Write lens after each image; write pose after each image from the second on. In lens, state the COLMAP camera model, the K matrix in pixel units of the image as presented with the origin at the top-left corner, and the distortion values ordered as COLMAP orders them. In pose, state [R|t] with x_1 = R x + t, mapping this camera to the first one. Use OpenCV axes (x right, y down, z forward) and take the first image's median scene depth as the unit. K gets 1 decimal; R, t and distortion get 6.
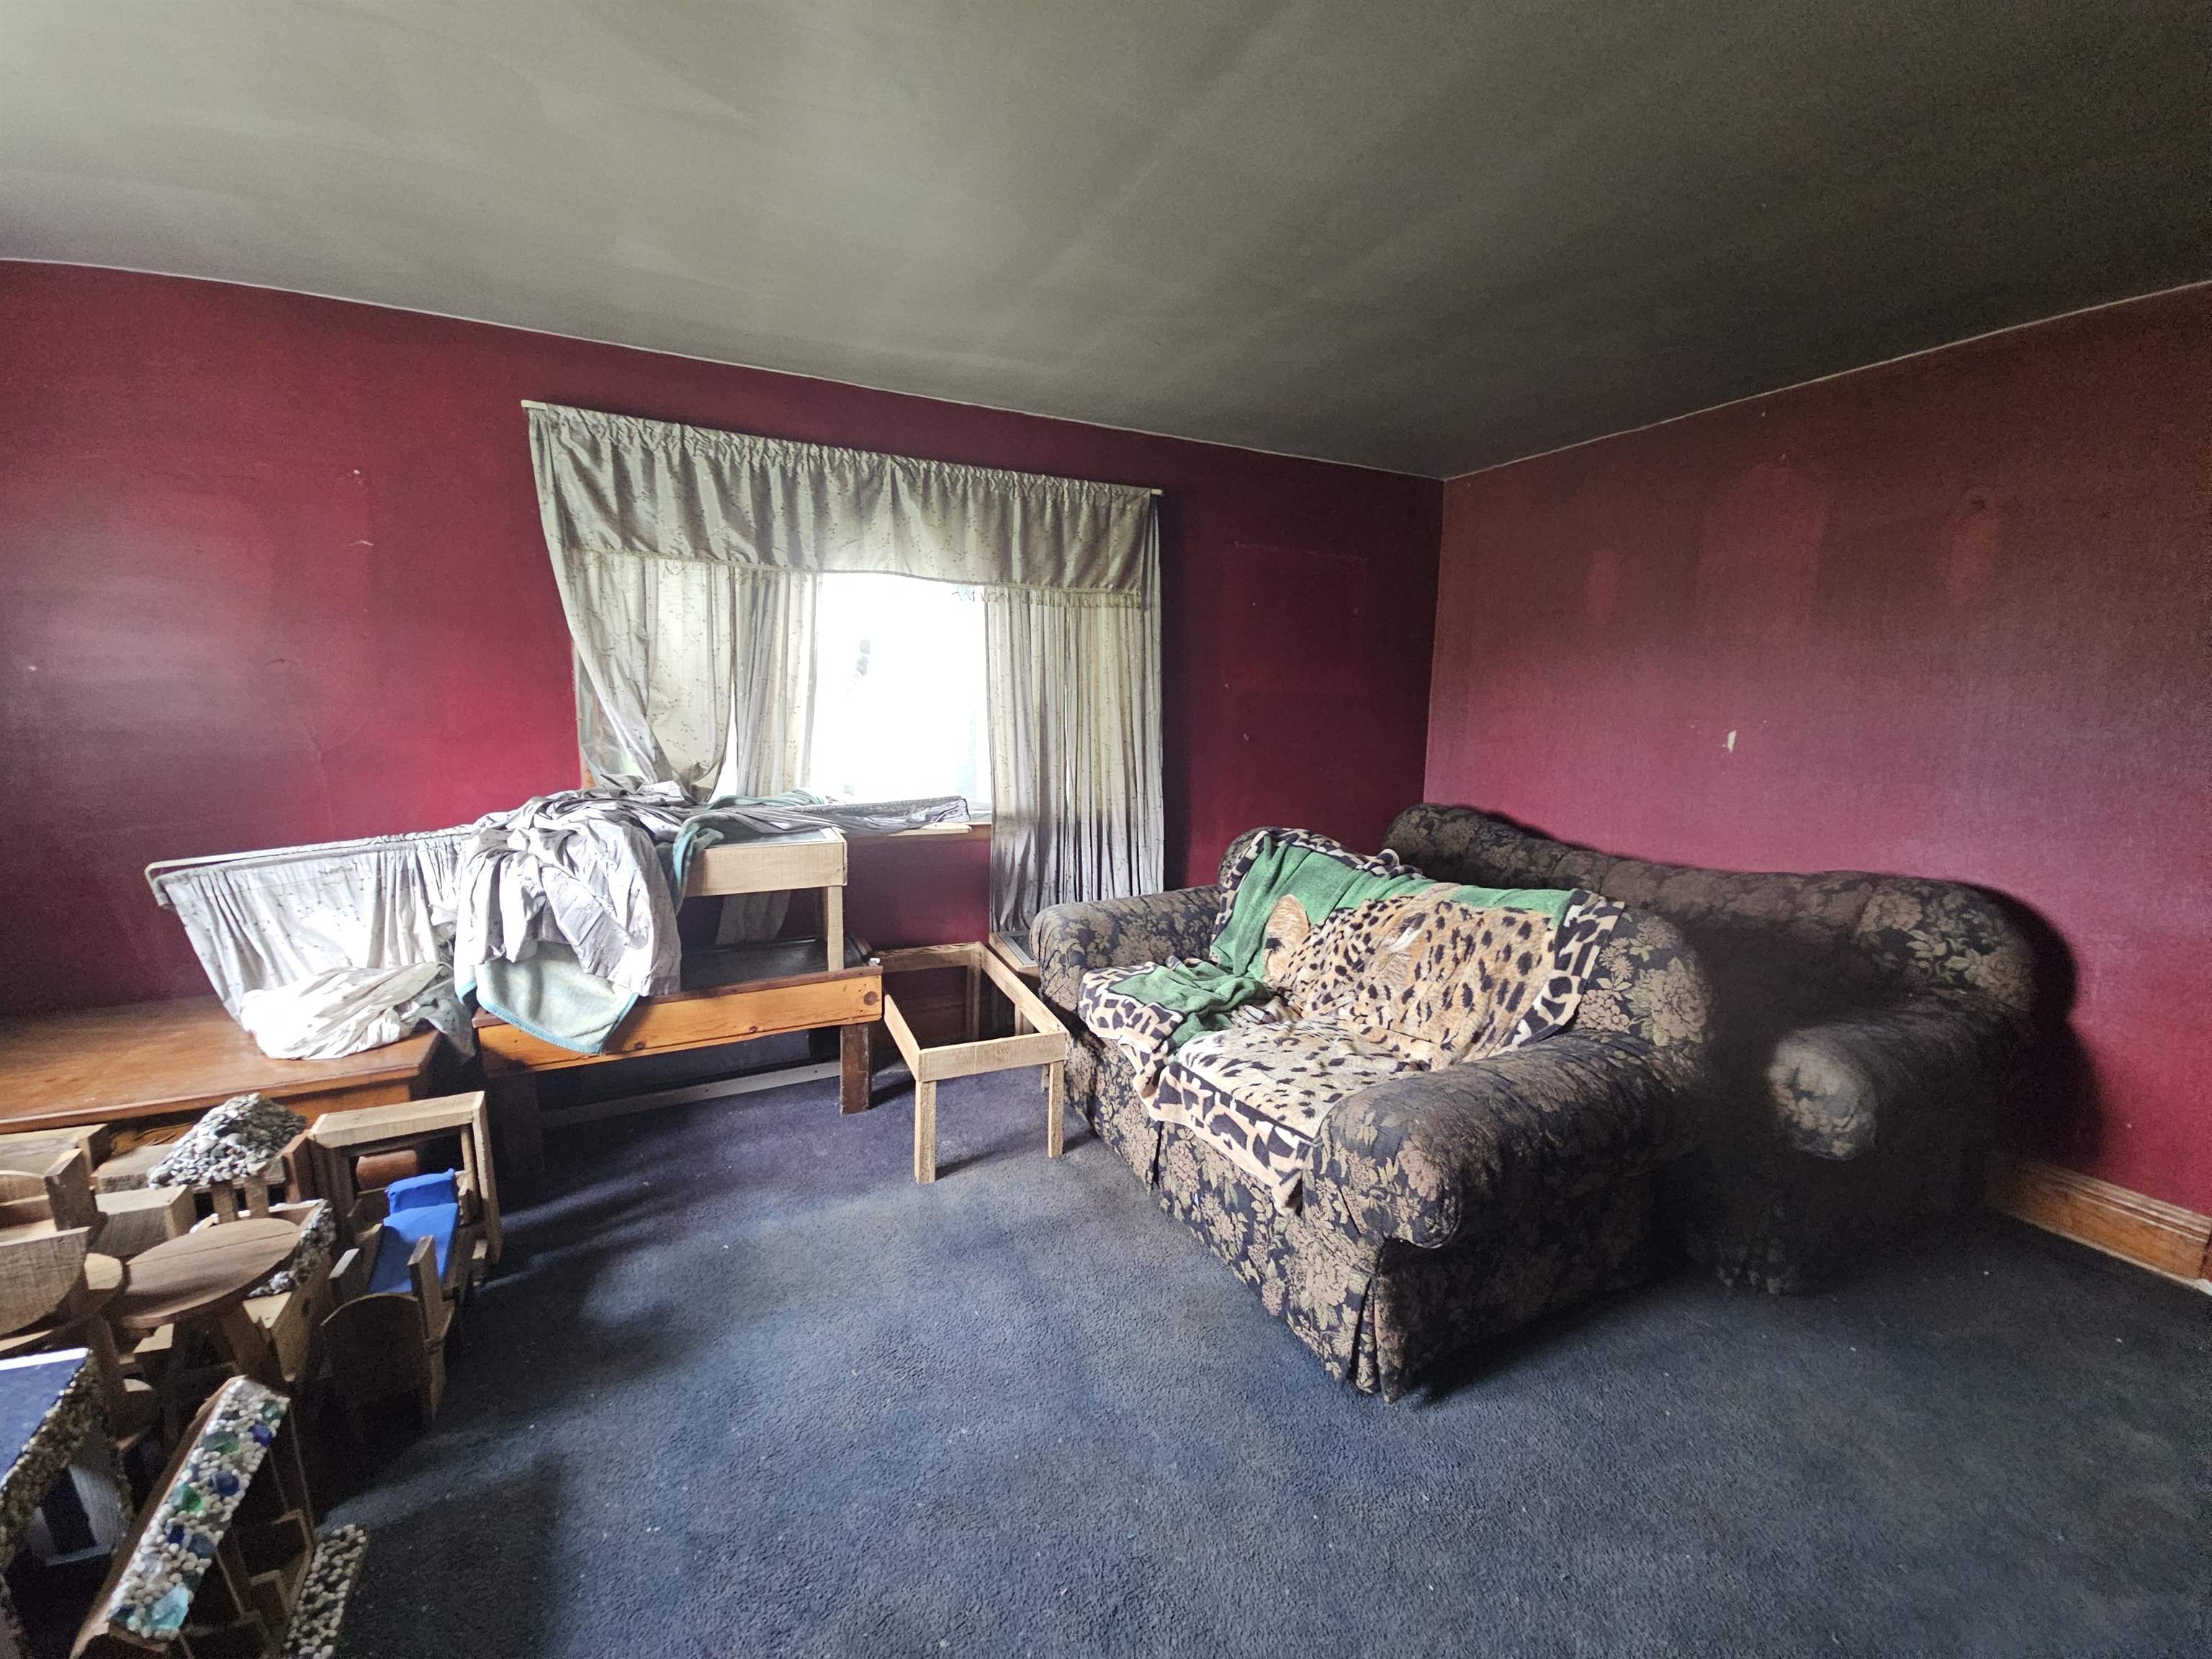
lens RADIAL K [[900.4, 0, 1115.5], [0, 900.4, 825.6], [0, 0, 1]] dist [0.003029, -0.004472]
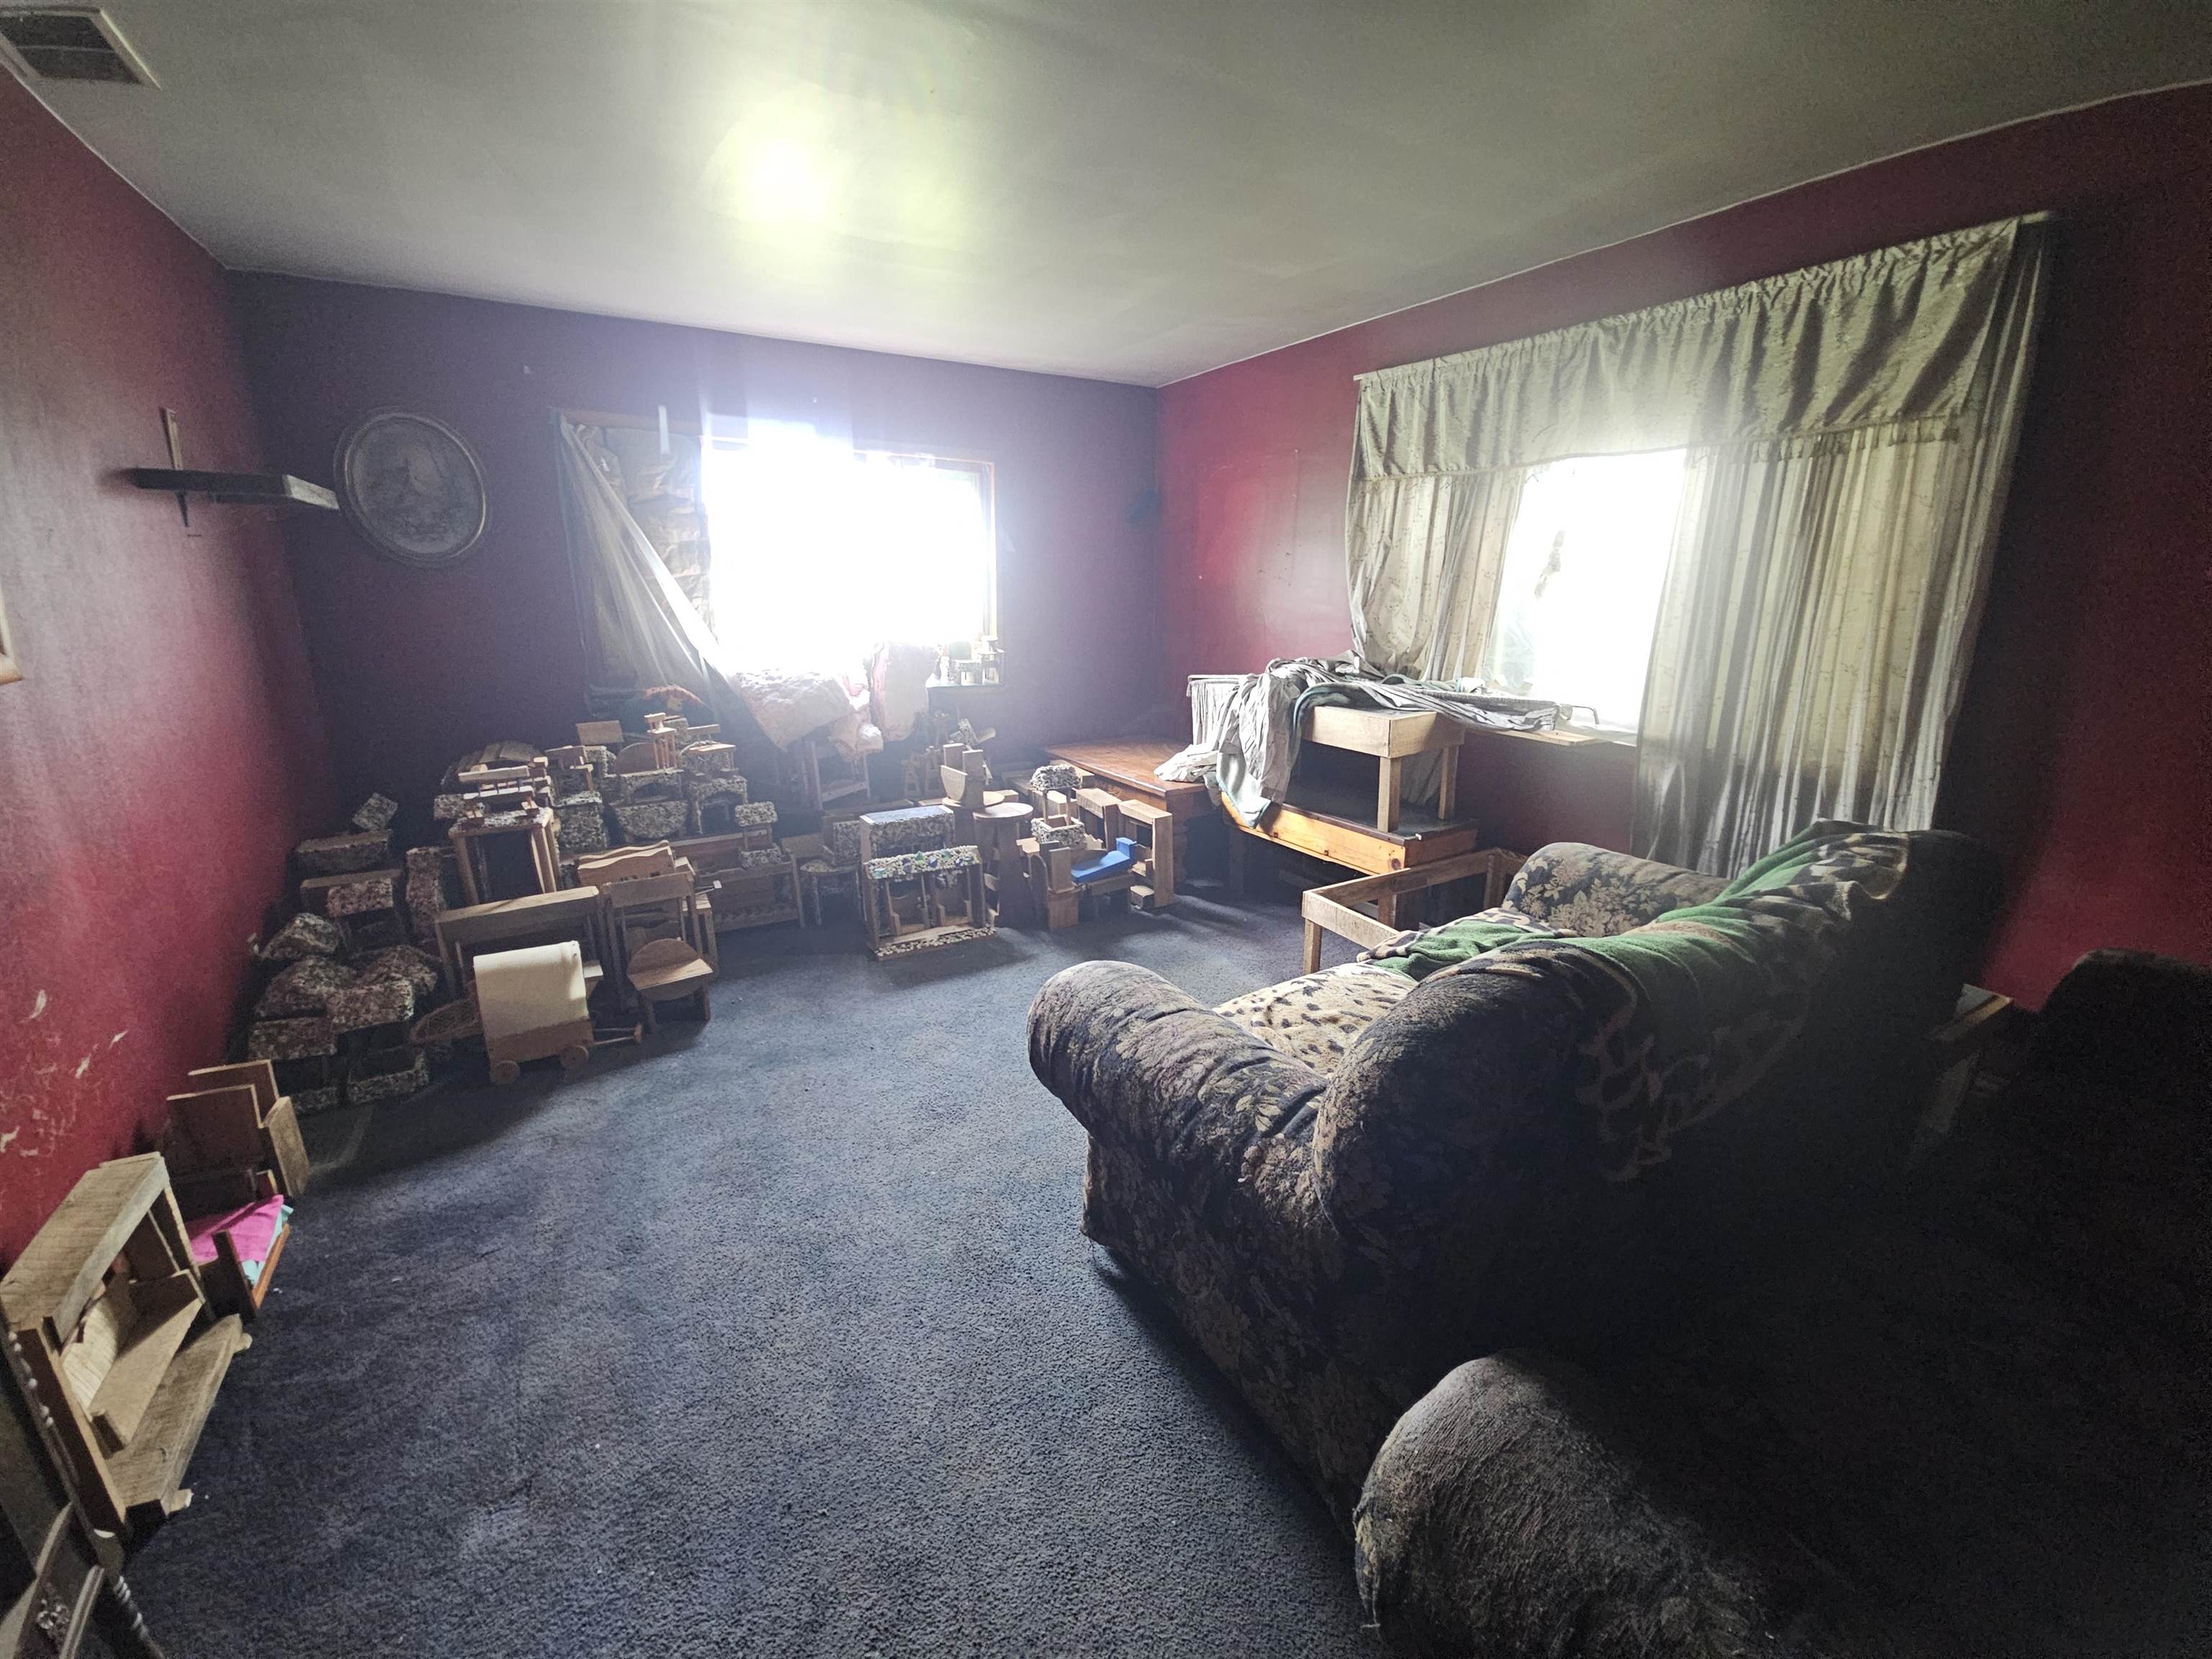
lens RADIAL K [[900.4, 0, 1121.4], [0, 900.4, 828.8], [0, 0, 1]] dist [0.003029, -0.004472]
pose [[0.078126, 0.247229, -0.965802, 0.766872], [-0.151389, 0.960471, 0.233618, -0.061307], [0.985382, 0.127960, 0.112465, 0.521295]]
